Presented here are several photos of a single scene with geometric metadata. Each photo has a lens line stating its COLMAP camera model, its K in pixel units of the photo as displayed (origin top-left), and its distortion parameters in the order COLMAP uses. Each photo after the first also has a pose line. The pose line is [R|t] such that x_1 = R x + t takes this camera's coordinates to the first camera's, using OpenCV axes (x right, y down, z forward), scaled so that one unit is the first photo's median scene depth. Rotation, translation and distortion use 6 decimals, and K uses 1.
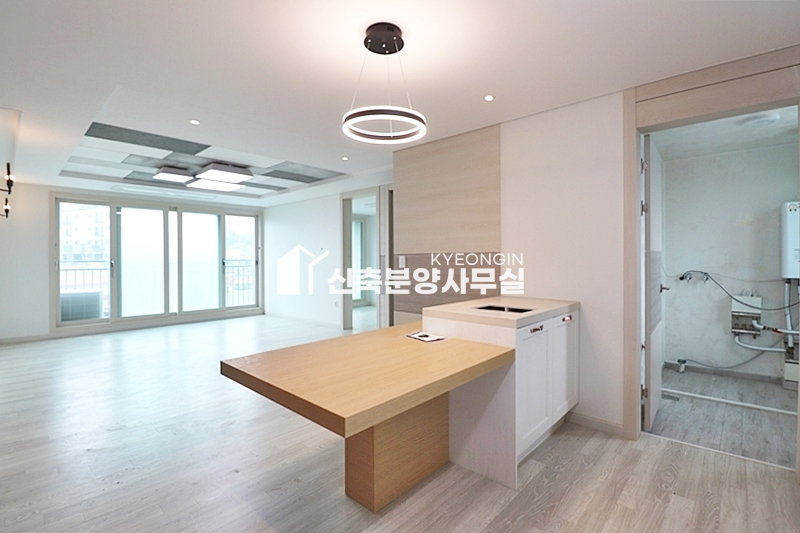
lens RADIAL K [[371.3, 0, 407.9], [0, 371.3, 261.3], [0, 0, 1]] dist [-0.000934, -0.000296]
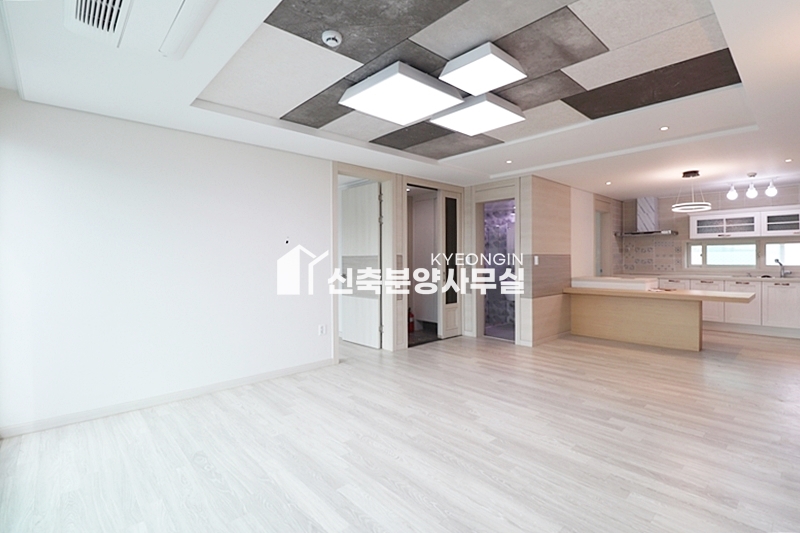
lens RADIAL K [[371.3, 0, 407.9], [0, 371.3, 261.3], [0, 0, 1]] dist [-0.000934, -0.000296]
pose [[0.092475, -0.013228, 0.995627, -0.946528], [0.008843, 0.999883, 0.012463, -0.011777], [-0.995676, 0.007651, 0.092581, 0.912870]]
